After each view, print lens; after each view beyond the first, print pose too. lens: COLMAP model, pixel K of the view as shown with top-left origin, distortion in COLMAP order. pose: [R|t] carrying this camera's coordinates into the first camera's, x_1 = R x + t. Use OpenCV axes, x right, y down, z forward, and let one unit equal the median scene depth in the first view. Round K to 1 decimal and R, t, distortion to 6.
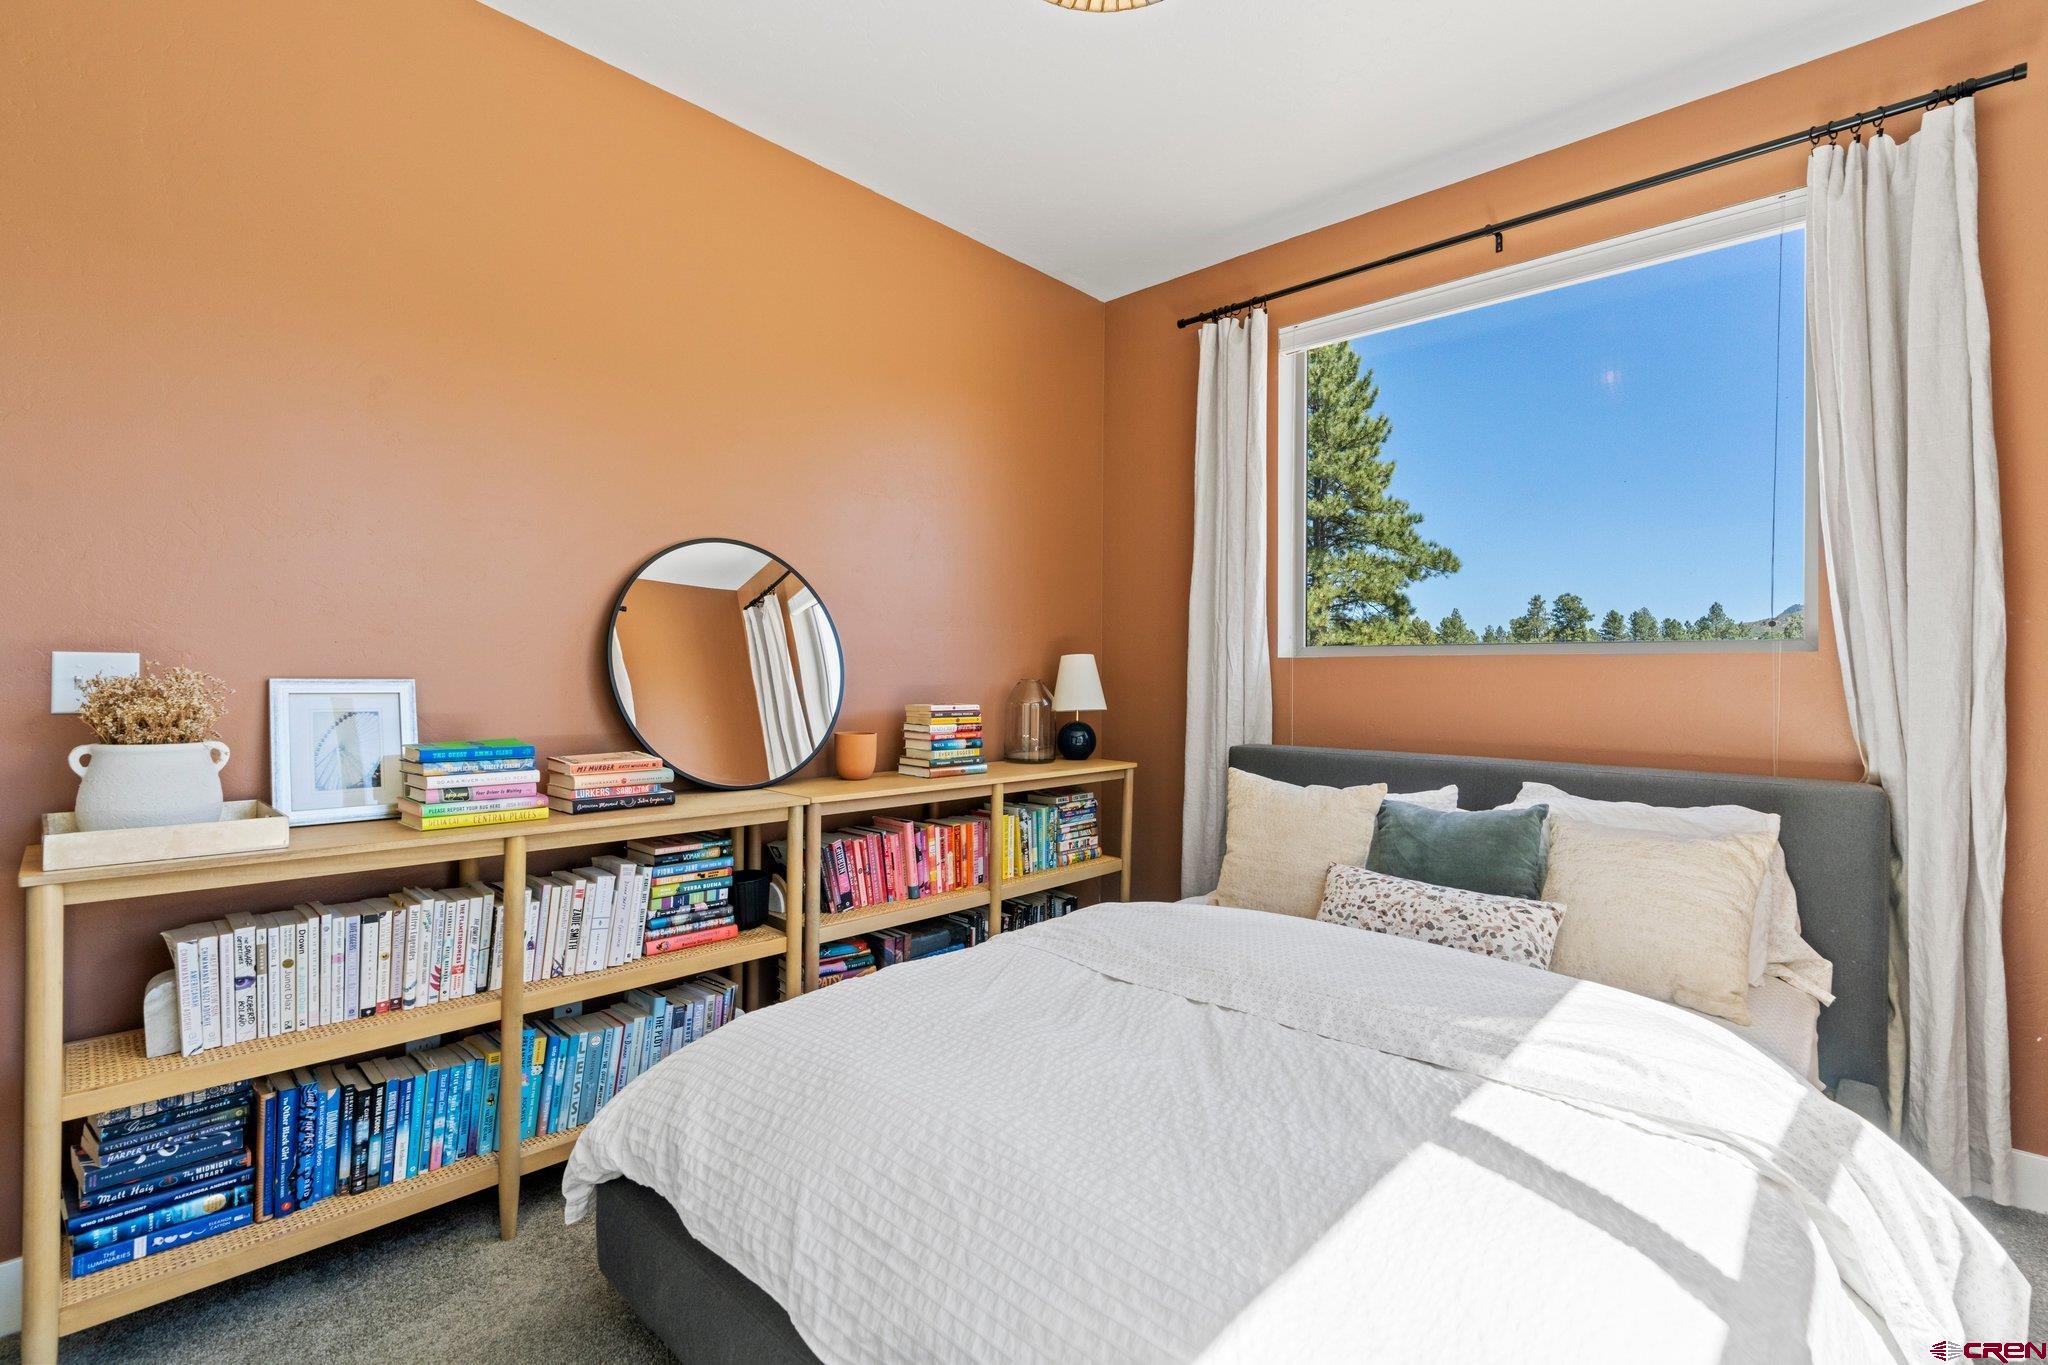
lens RADIAL K [[938.0, 0, 1036.2], [0, 938.0, 677.5], [0, 0, 1]] dist [-0.009816, 0.004347]
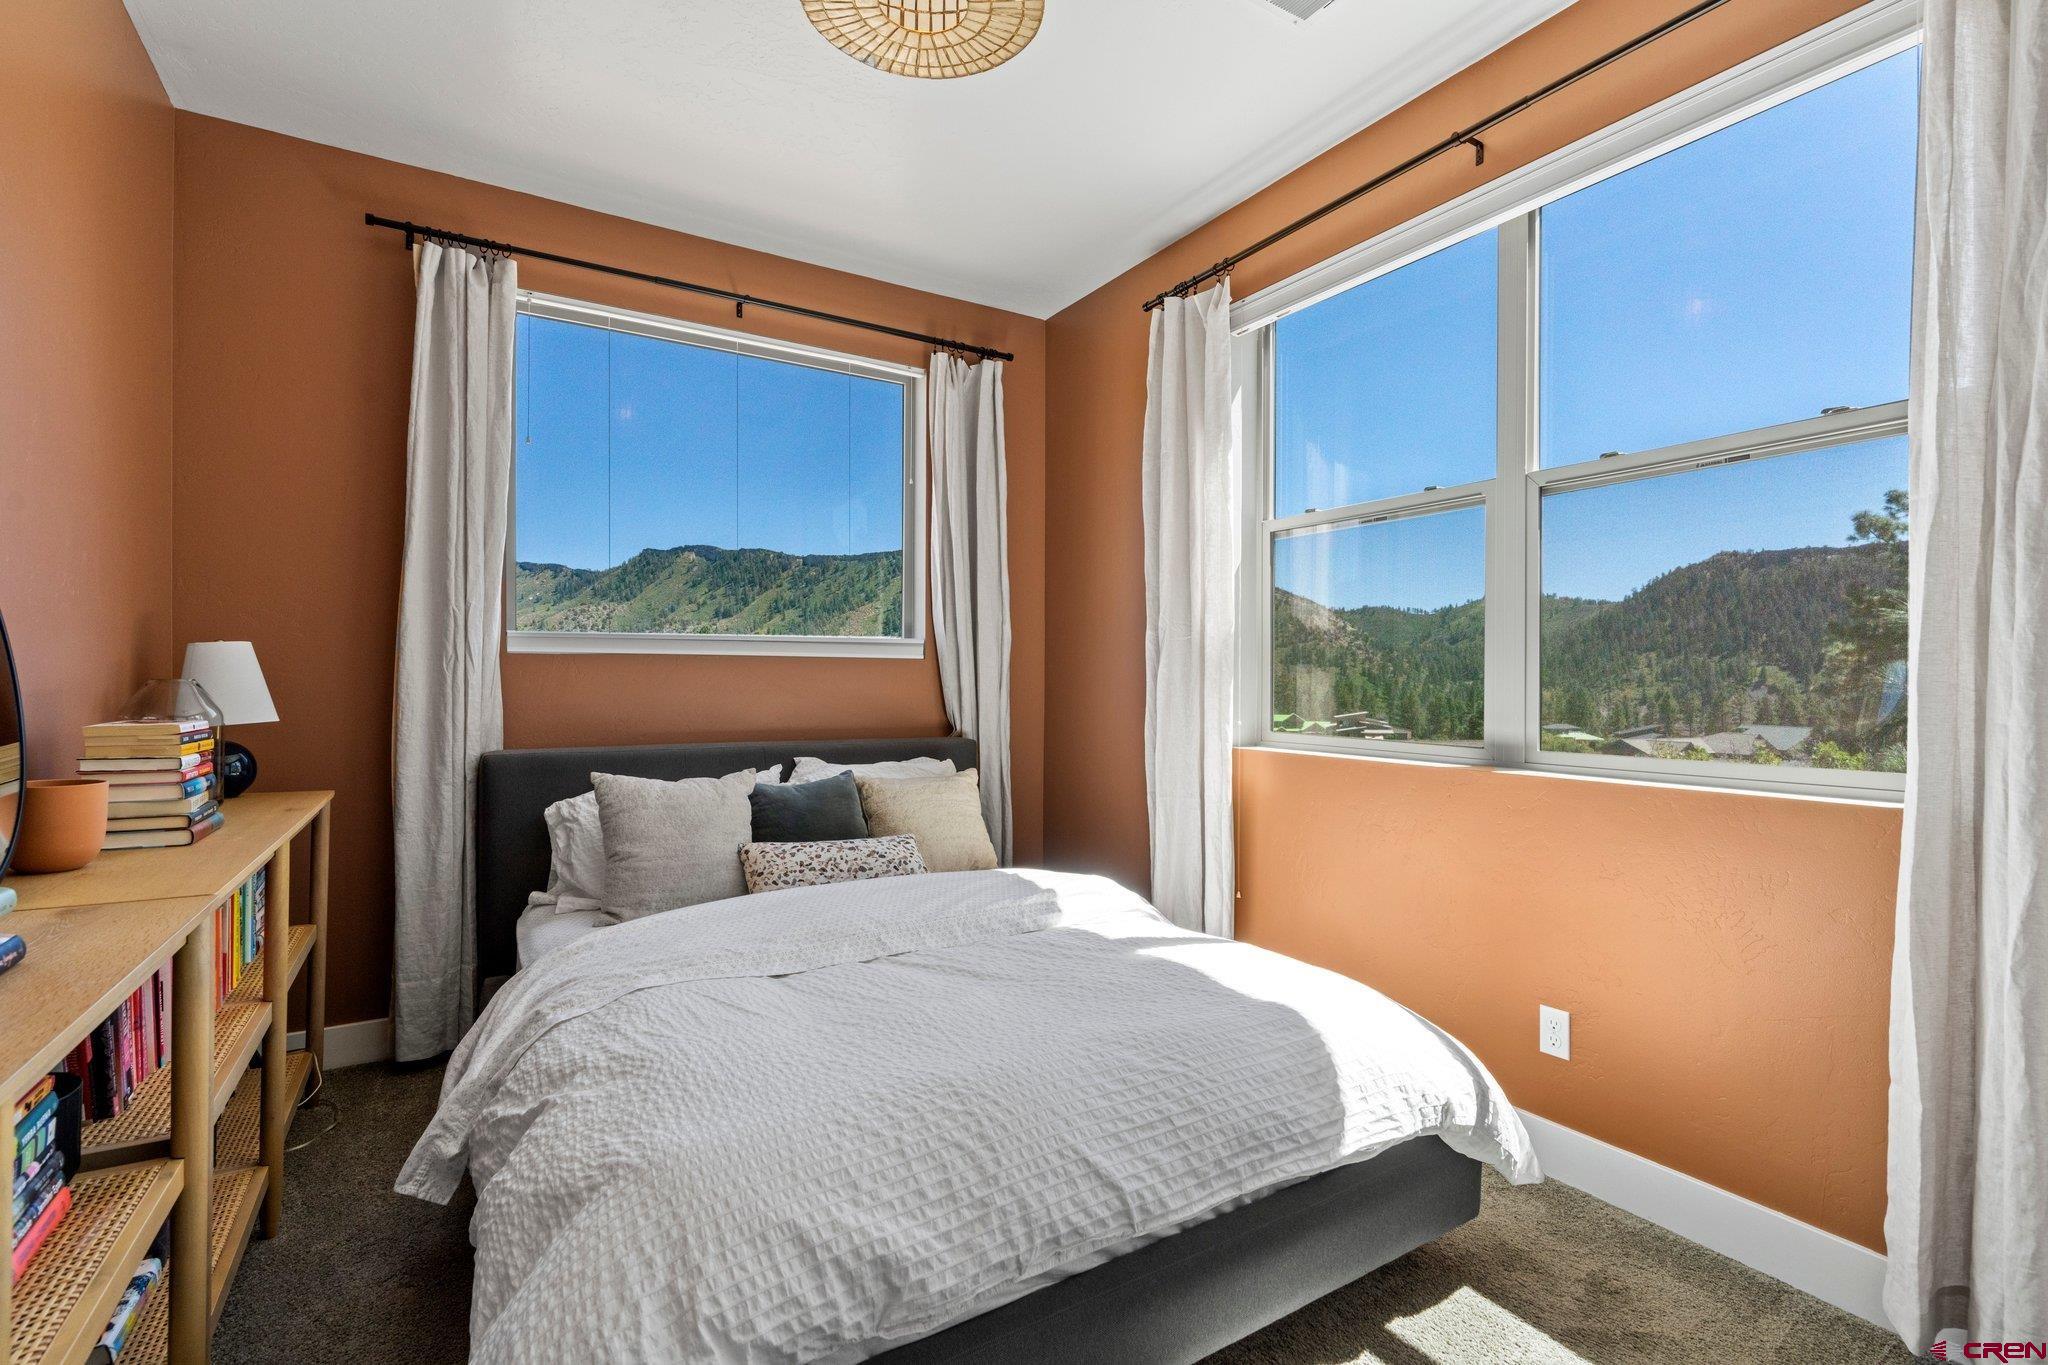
lens RADIAL K [[938.0, 0, 1033.4], [0, 938.0, 686.5], [0, 0, 1]] dist [-0.009816, 0.004347]
pose [[0.249860, -0.012827, 0.968197, -0.678818], [-0.000200, 0.999912, 0.013299, -0.001540], [-0.968282, -0.003517, 0.249835, 0.404455]]
